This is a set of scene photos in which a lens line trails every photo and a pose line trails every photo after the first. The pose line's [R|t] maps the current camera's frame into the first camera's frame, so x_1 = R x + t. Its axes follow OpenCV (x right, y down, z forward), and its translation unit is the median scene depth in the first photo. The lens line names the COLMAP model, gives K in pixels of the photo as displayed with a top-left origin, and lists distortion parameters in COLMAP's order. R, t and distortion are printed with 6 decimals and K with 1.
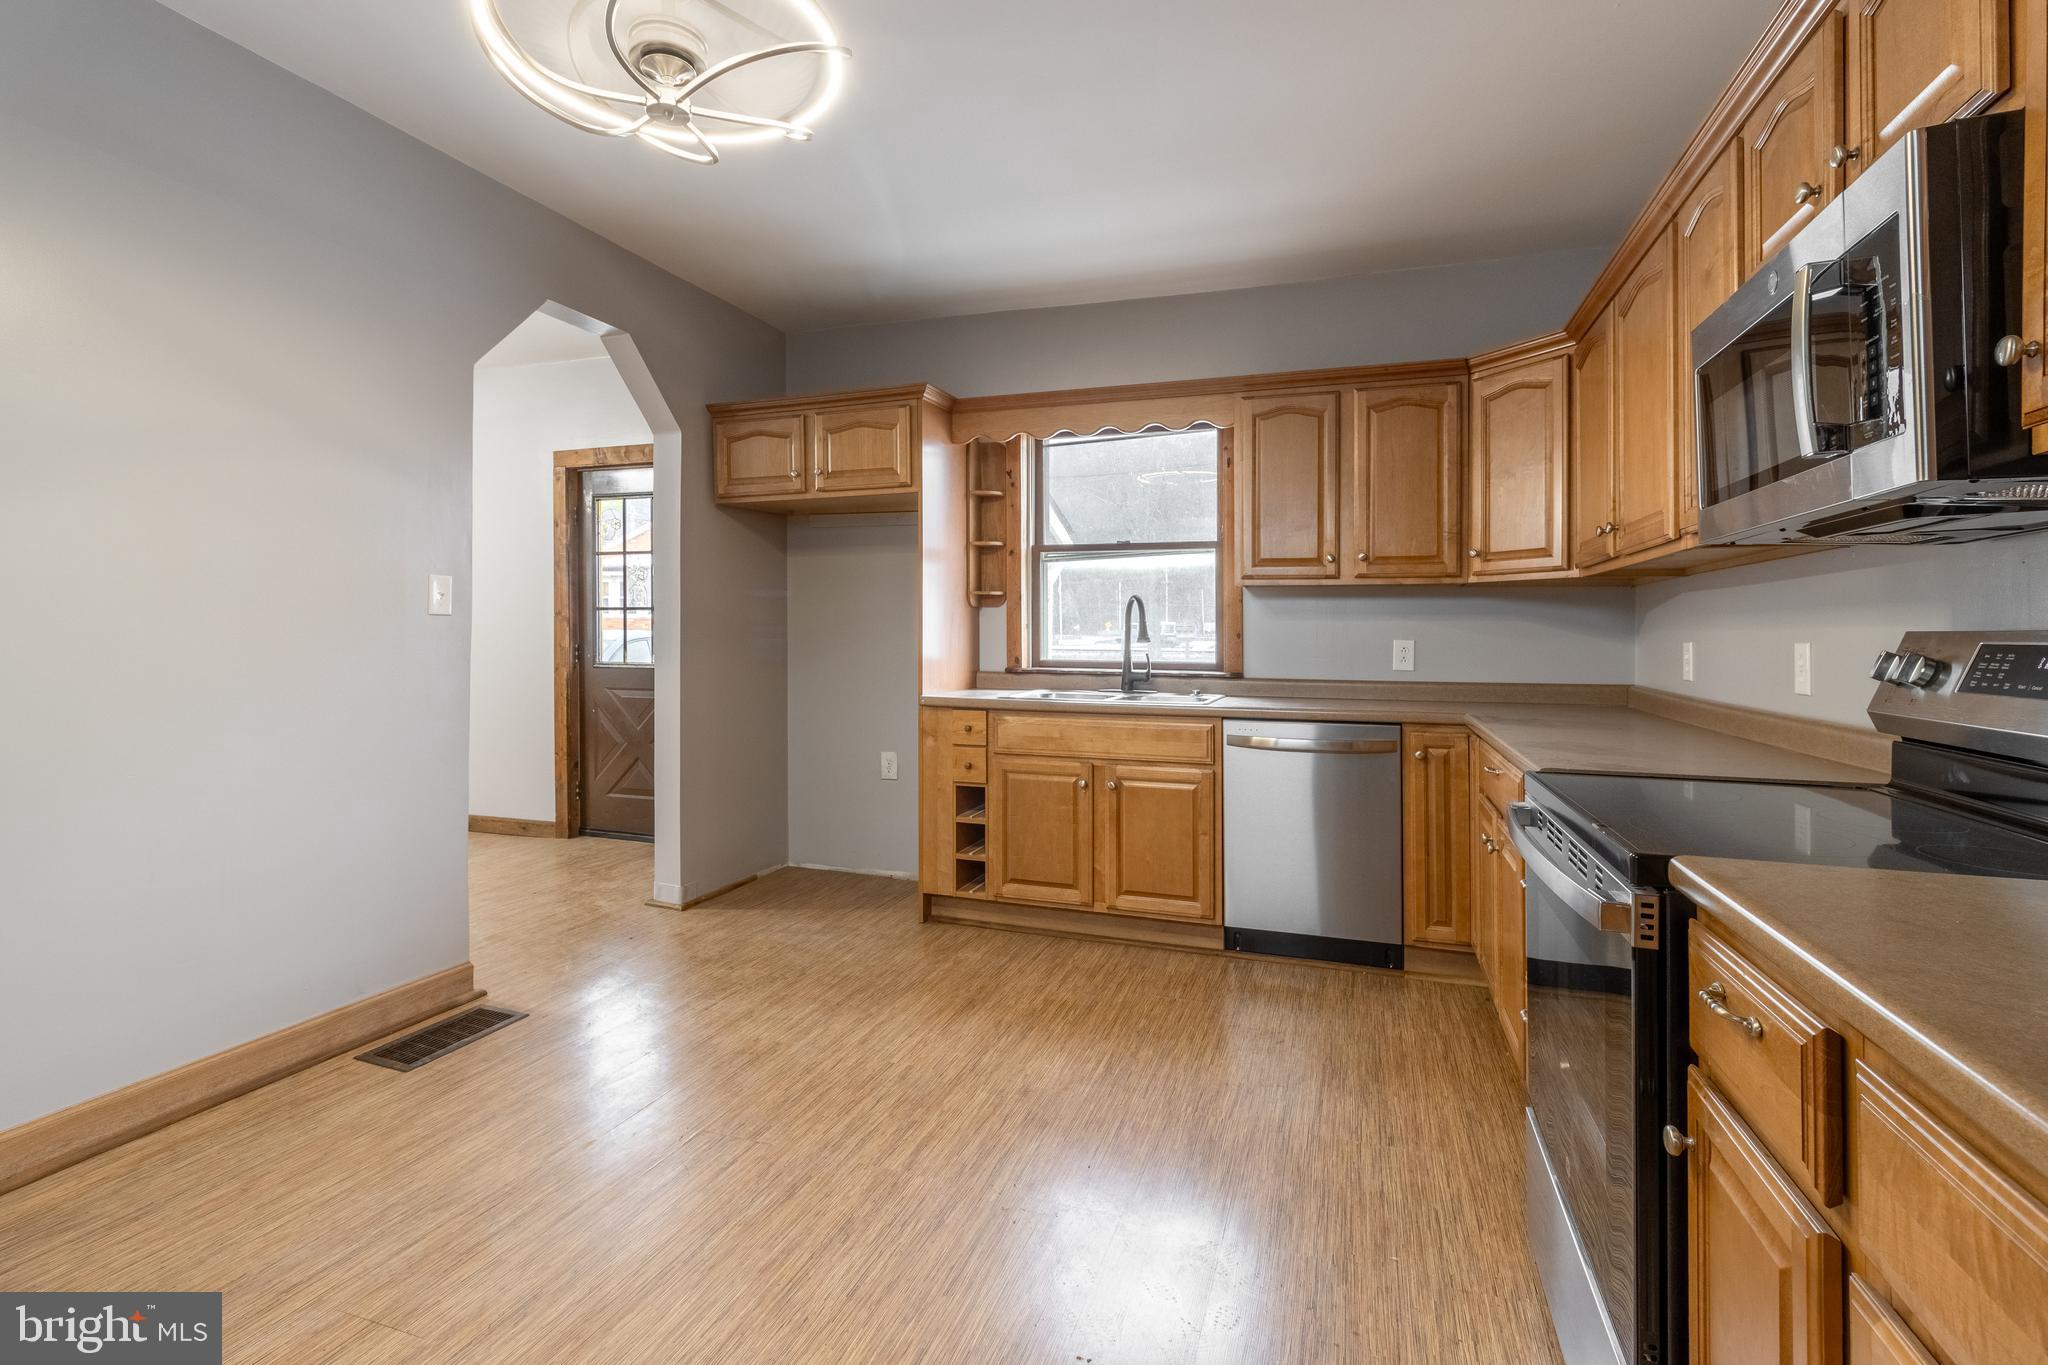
lens RADIAL K [[977.0, 0, 992.0], [0, 977.0, 627.9], [0, 0, 1]] dist [0.004422, 0.001165]
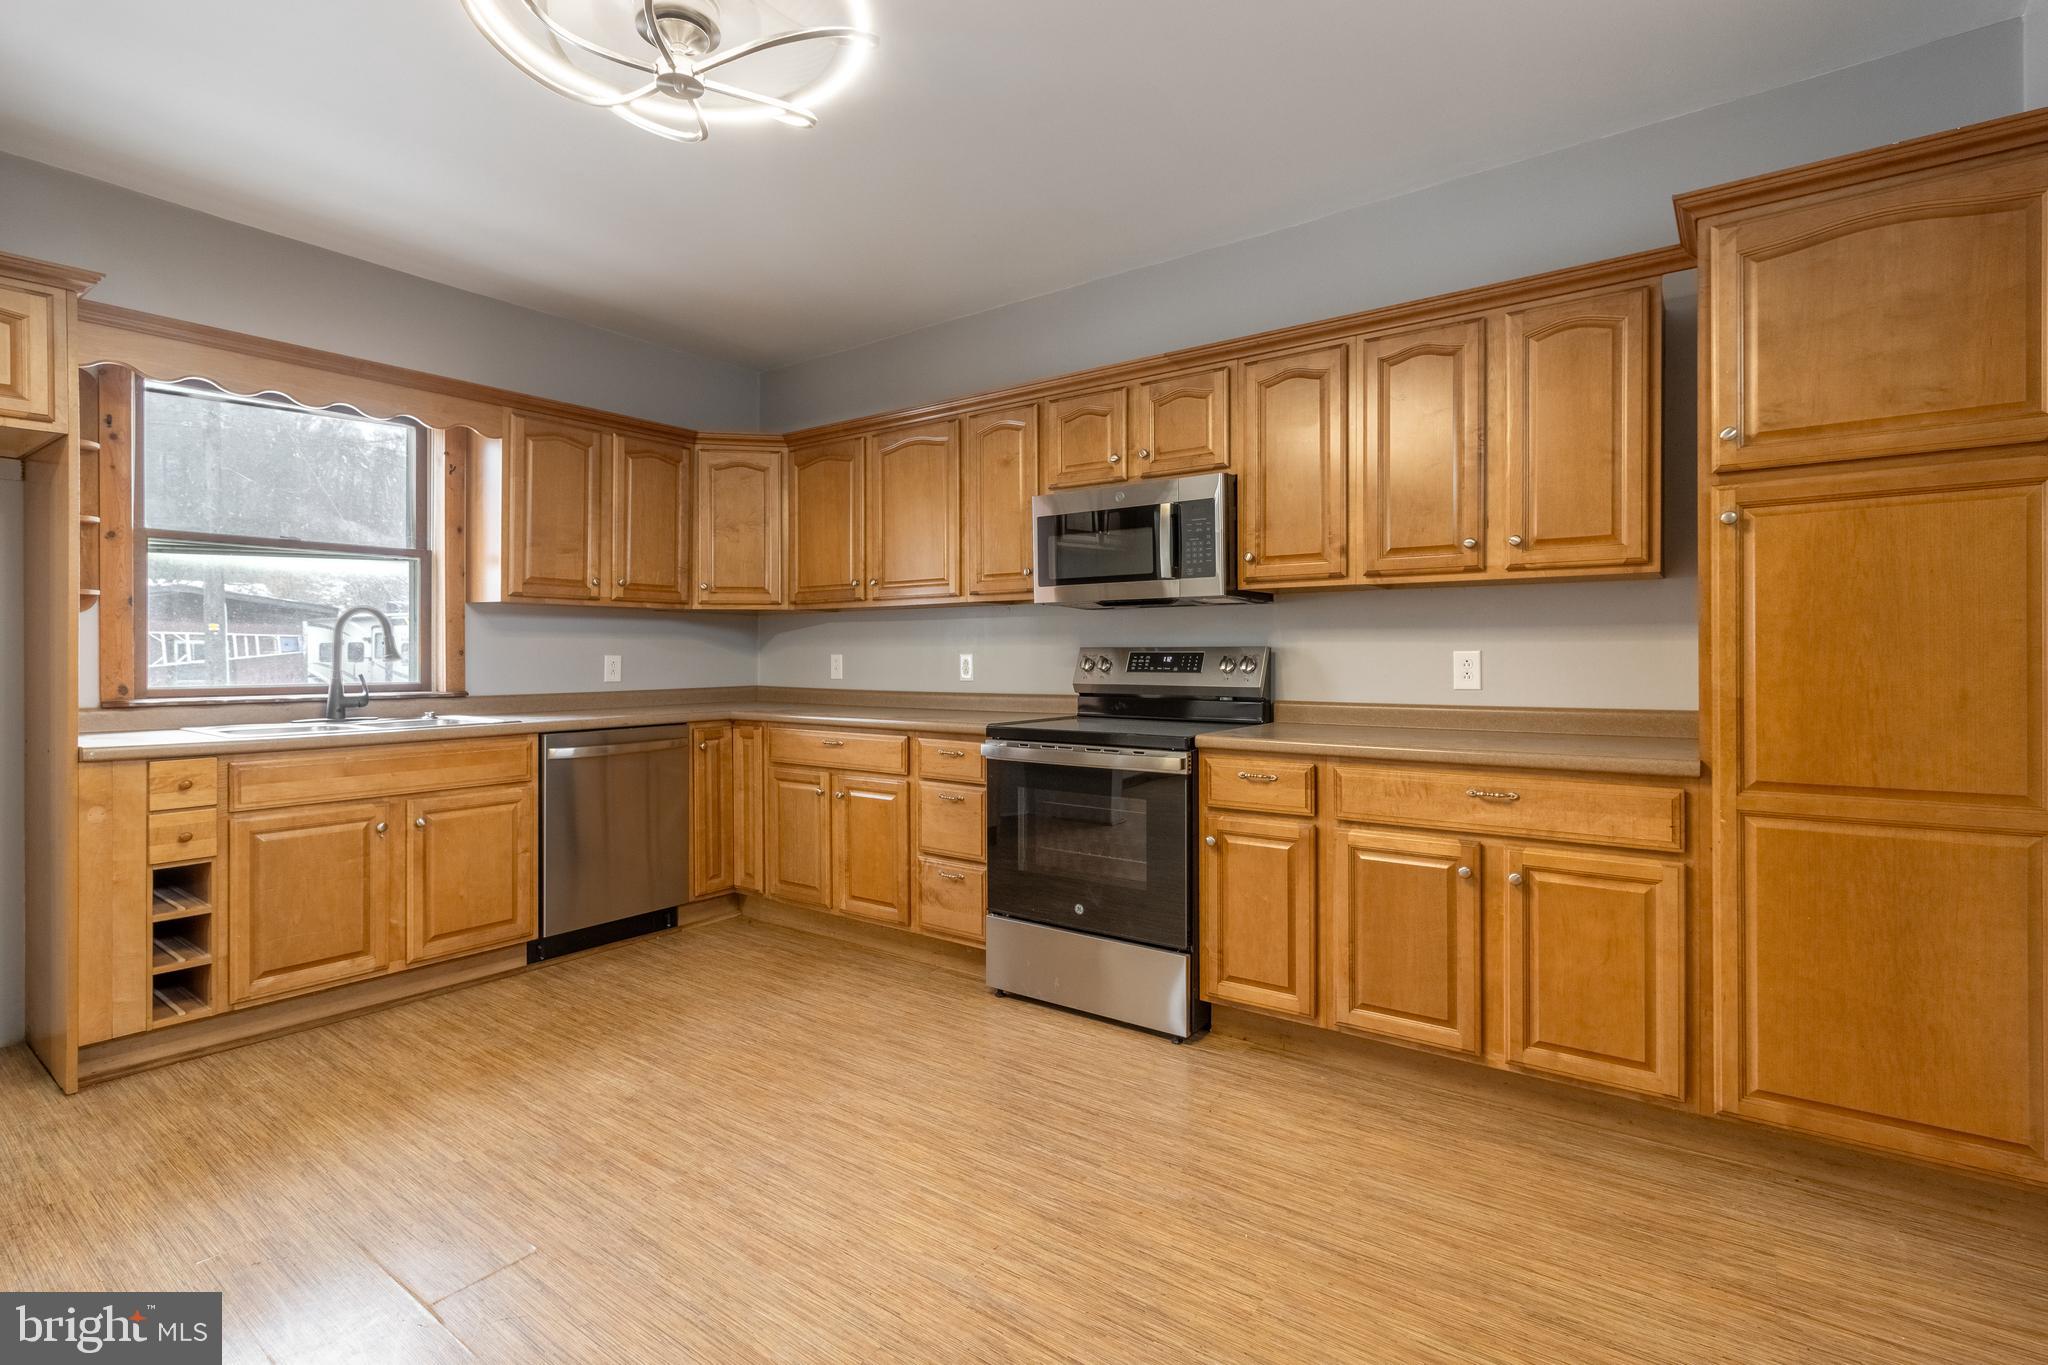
lens RADIAL K [[977.0, 0, 1040.3], [0, 977.0, 654.0], [0, 0, 1]] dist [0.004422, 0.001165]
pose [[0.270907, -0.007448, 0.962577, -0.596551], [-0.002334, 0.999962, 0.008394, 0.000049], [-0.962603, -0.004521, 0.270879, 0.225913]]
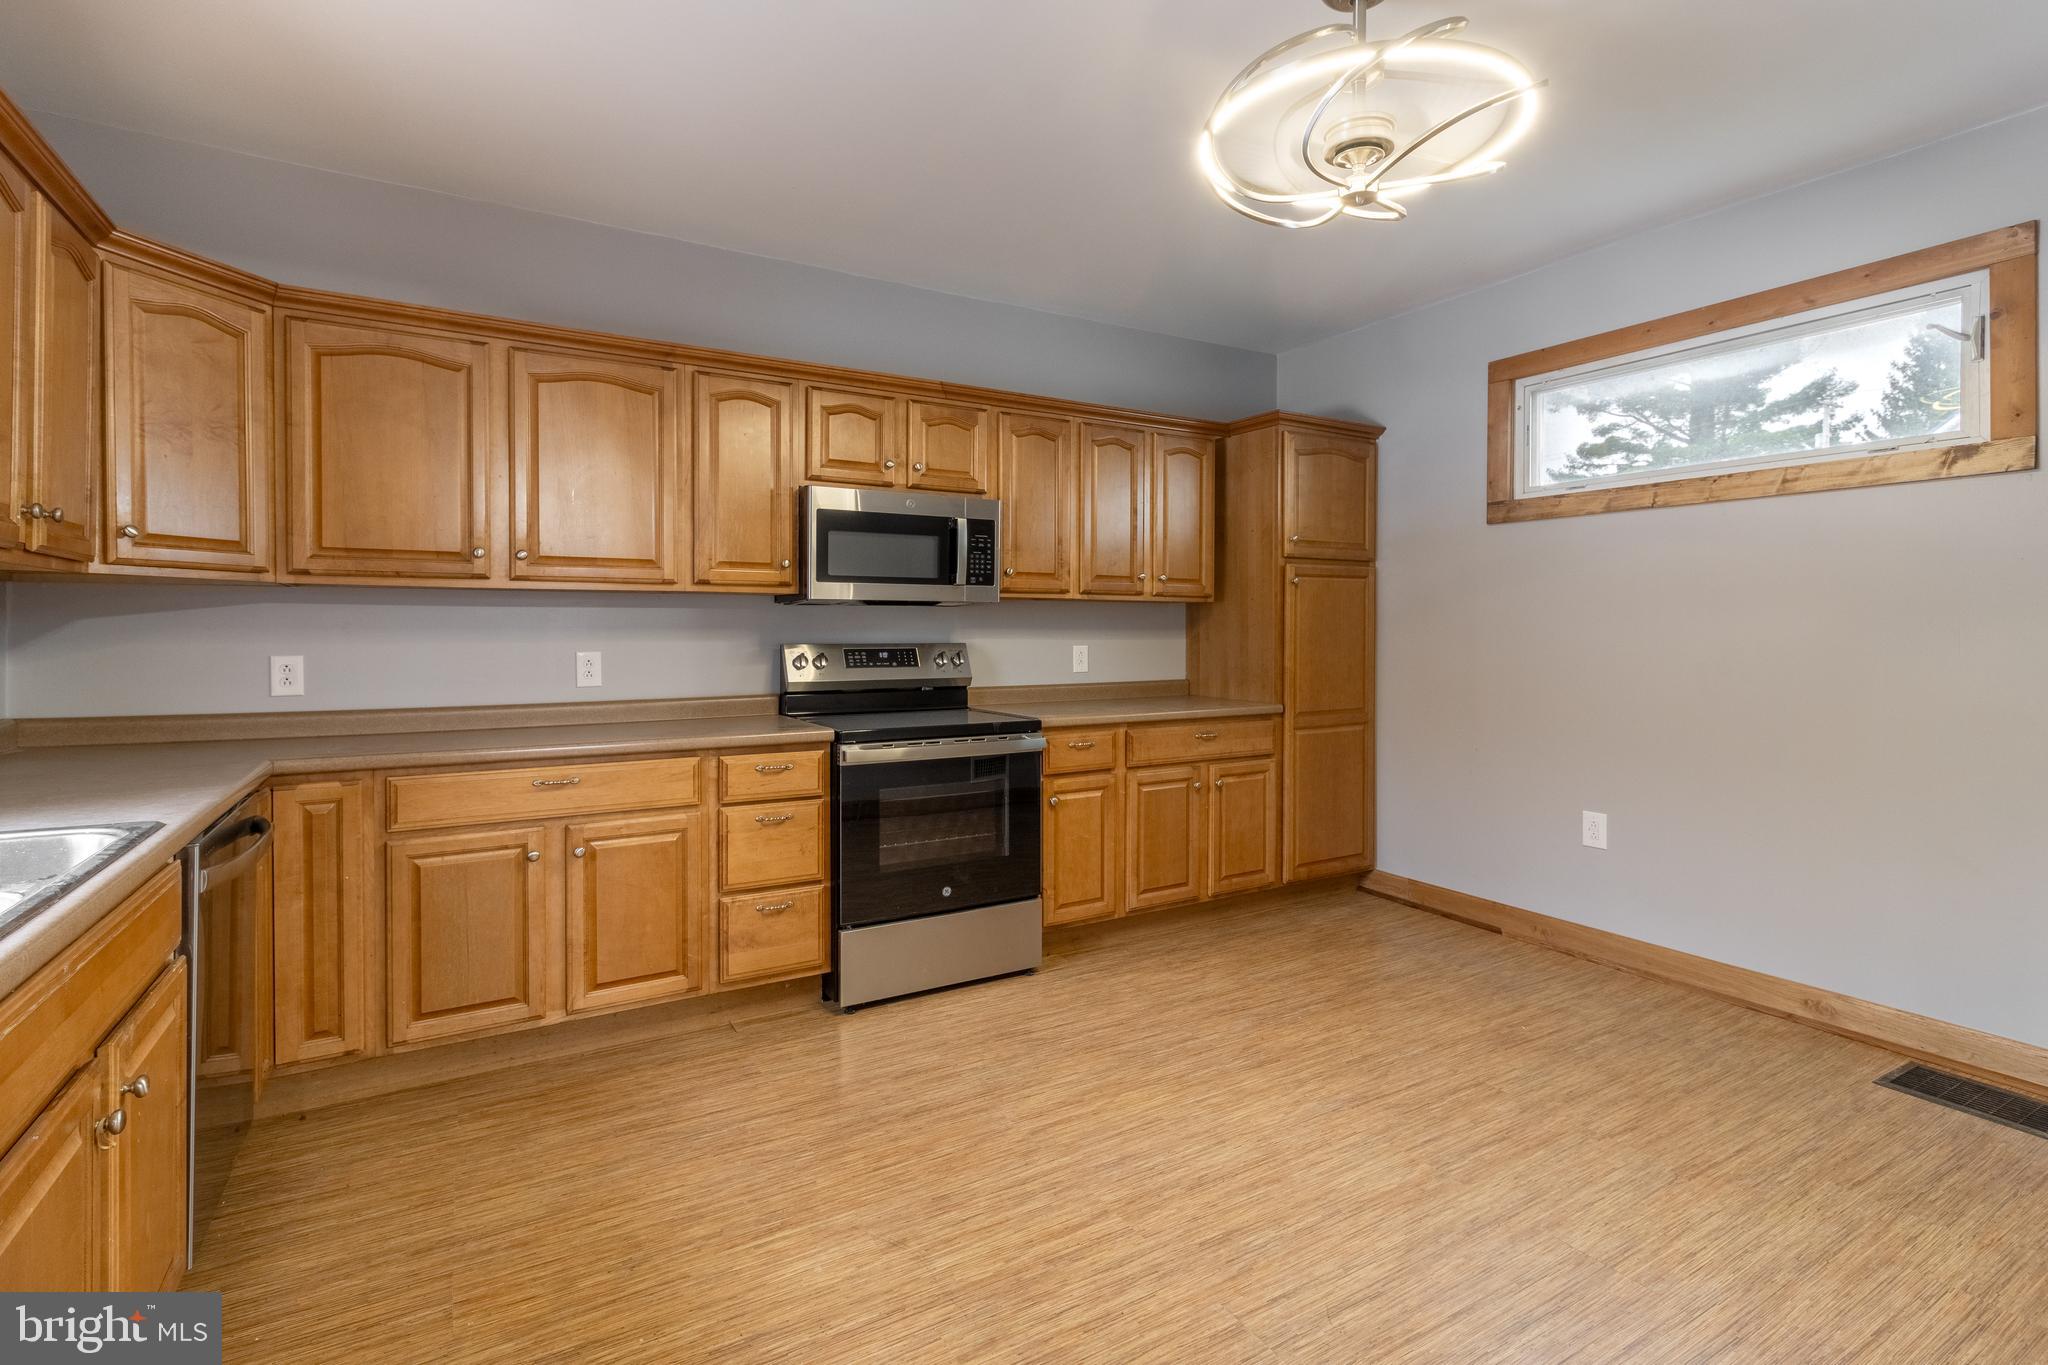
lens RADIAL K [[977.0, 0, 1025.0], [0, 977.0, 633.4], [0, 0, 1]] dist [0.004422, 0.001165]
pose [[-0.788599, -0.010207, 0.614823, -0.379237], [-0.011142, 0.999935, 0.002308, -0.014576], [-0.614807, -0.005030, -0.788662, 1.122683]]
